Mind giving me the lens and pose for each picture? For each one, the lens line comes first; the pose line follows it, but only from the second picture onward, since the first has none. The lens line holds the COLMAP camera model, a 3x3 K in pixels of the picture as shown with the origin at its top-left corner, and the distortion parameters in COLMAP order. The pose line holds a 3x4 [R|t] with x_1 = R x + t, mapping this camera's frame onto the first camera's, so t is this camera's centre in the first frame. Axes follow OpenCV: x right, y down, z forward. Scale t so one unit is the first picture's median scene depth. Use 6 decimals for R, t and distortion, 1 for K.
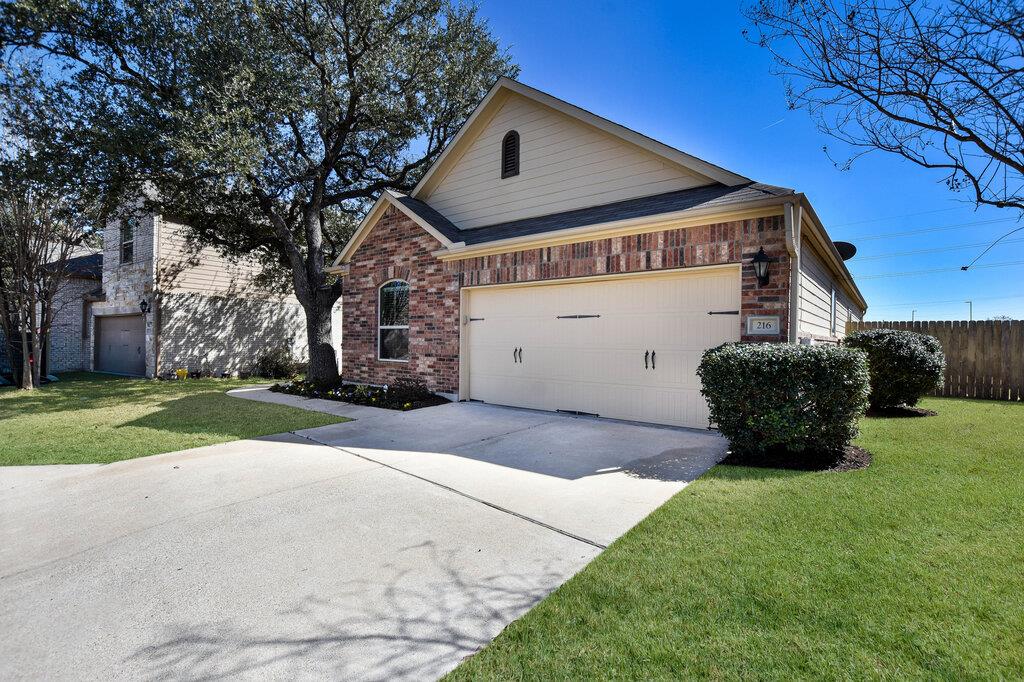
lens RADIAL K [[458.0, 0, 517.0], [0, 458.0, 343.4], [0, 0, 1]] dist [-0.023997, 0.003885]
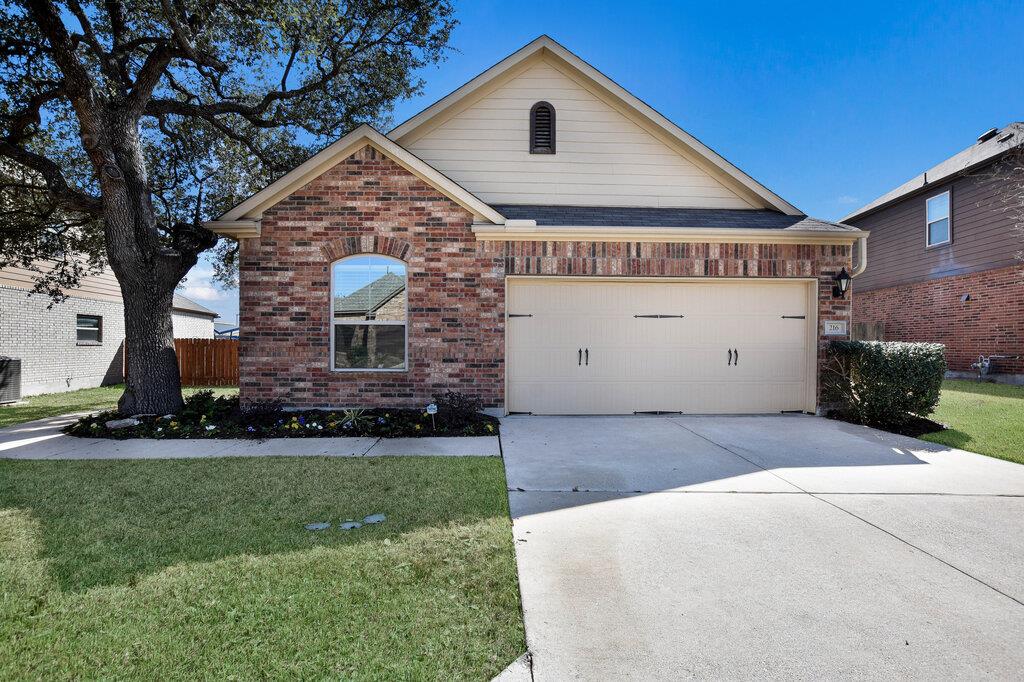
lens RADIAL K [[458.0, 0, 508.1], [0, 458.0, 346.5], [0, 0, 1]] dist [-0.023997, 0.003885]
pose [[0.769532, -0.011515, 0.638505, -0.635888], [0.009260, 0.999934, 0.006872, -0.001899], [-0.638541, 0.000624, 0.769587, 0.373472]]
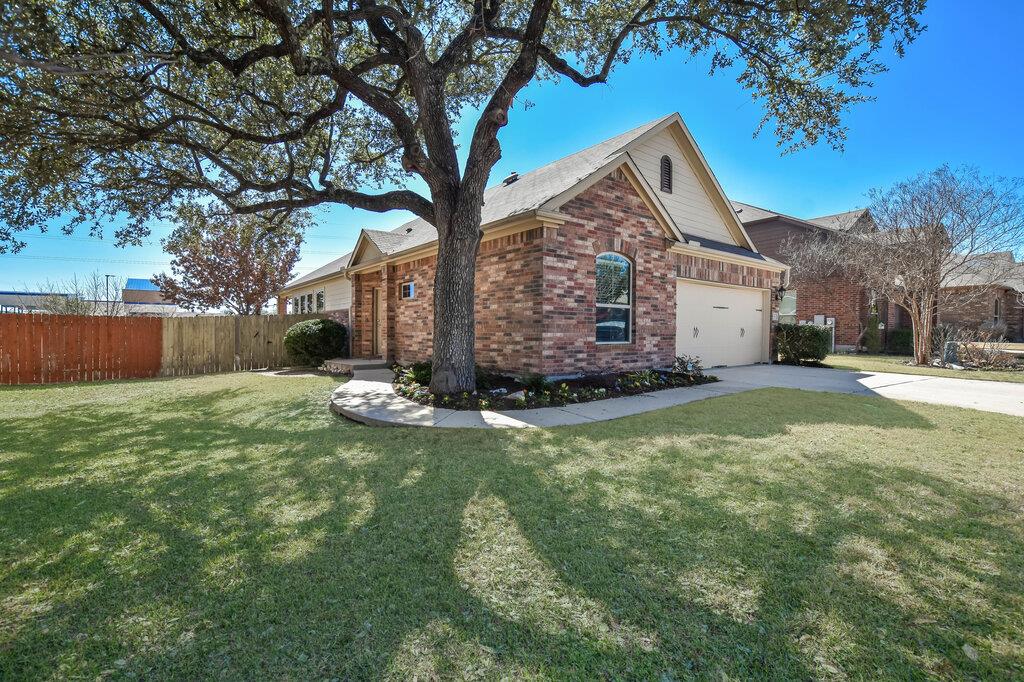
lens RADIAL K [[458.0, 0, 514.0], [0, 458.0, 338.3], [0, 0, 1]] dist [-0.023997, 0.003885]
pose [[0.234084, -0.030818, 0.971728, -1.370935], [0.001421, 0.999507, 0.031357, -0.000322], [-0.972215, -0.005960, 0.234013, 1.125971]]
